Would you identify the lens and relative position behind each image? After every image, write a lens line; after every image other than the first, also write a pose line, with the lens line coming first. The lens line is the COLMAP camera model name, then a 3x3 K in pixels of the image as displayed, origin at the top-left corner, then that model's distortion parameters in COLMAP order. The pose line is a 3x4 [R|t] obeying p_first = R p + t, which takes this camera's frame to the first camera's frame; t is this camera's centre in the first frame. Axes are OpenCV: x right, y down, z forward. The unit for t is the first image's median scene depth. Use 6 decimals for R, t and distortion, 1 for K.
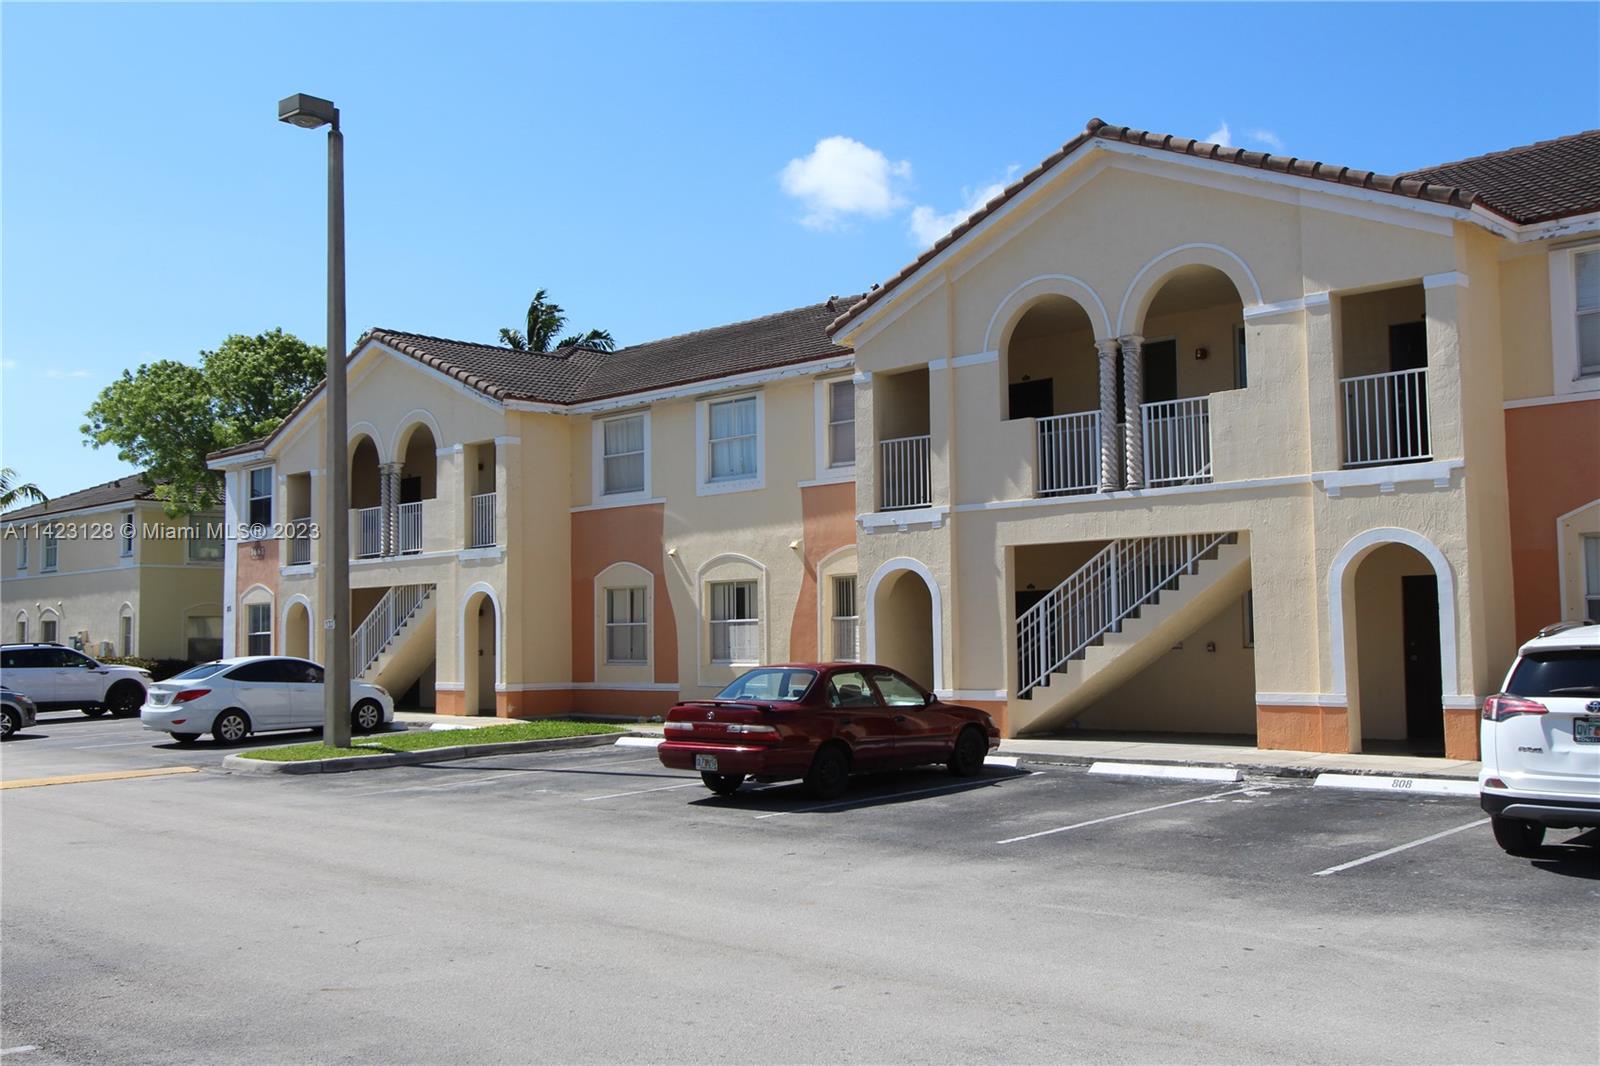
lens RADIAL K [[1524.6, 0, 800.0], [0, 1524.6, 533.0], [0, 0, 1]] dist [0.000003, -0.000214]
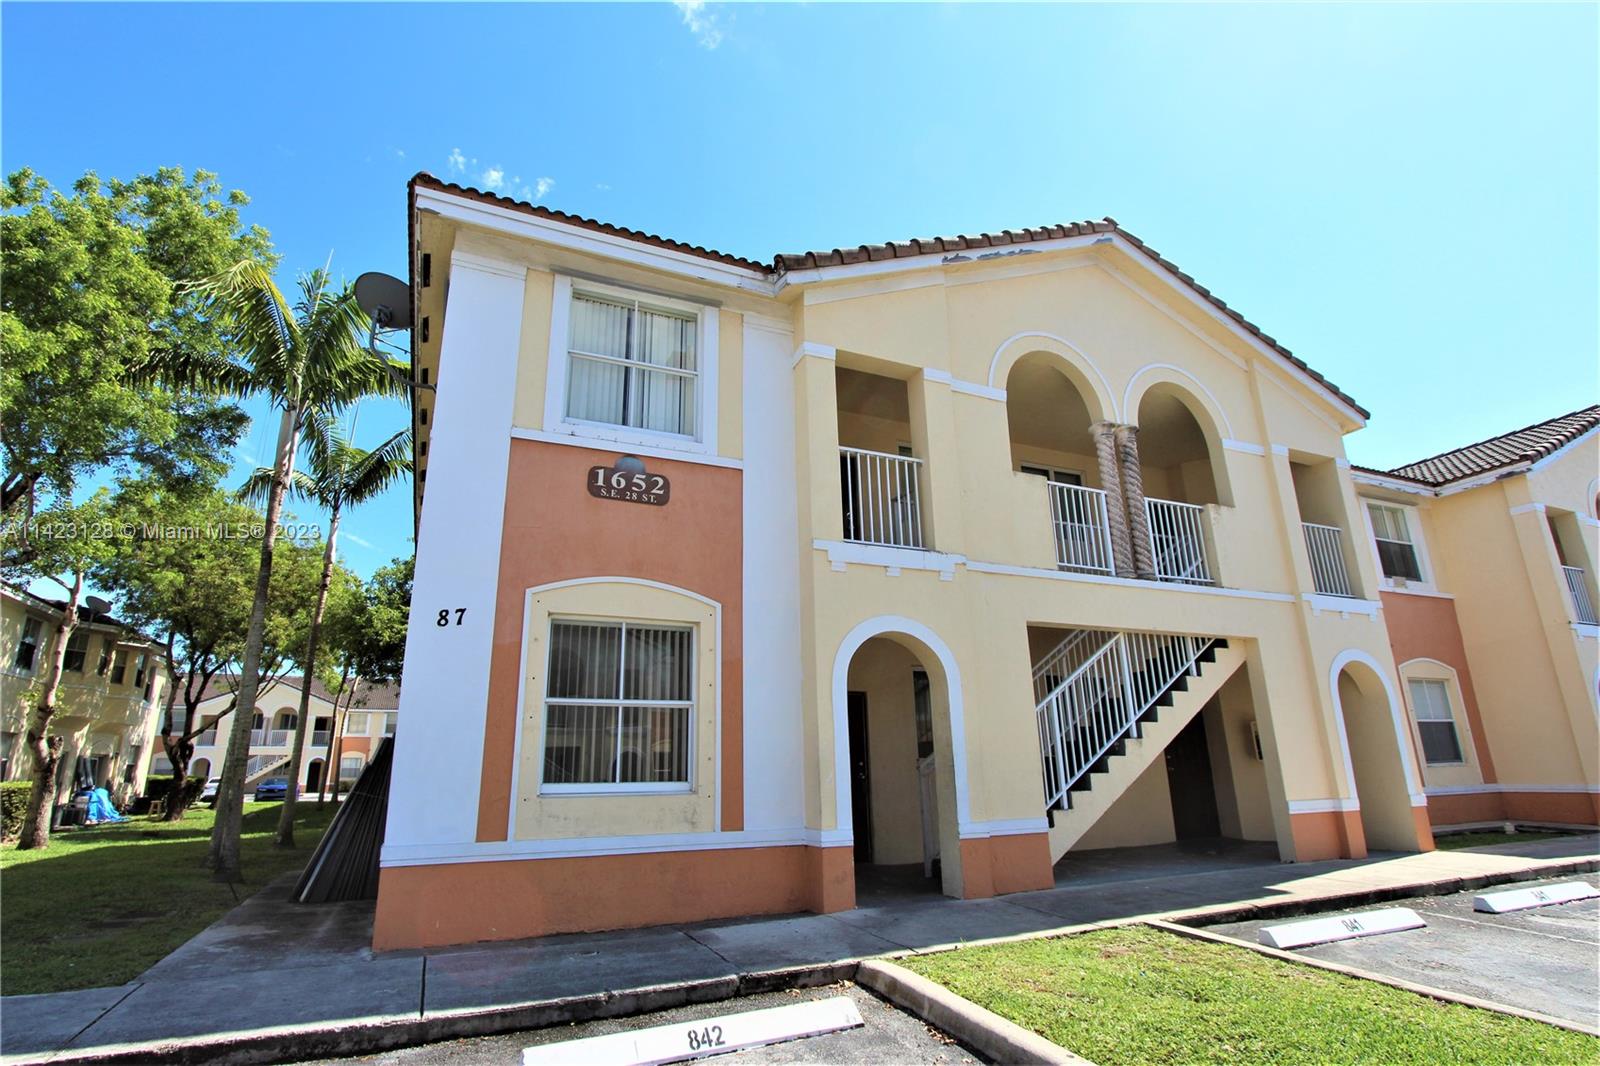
lens RADIAL K [[797.3, 0, 800.0], [0, 797.3, 533.0], [0, 0, 1]] dist [0.000094, -0.000008]
pose [[0.406658, 0.265894, 0.874031, -0.301766], [-0.059032, 0.962357, -0.265299, 0.086587], [-0.911671, 0.056290, 0.407047, 0.982000]]
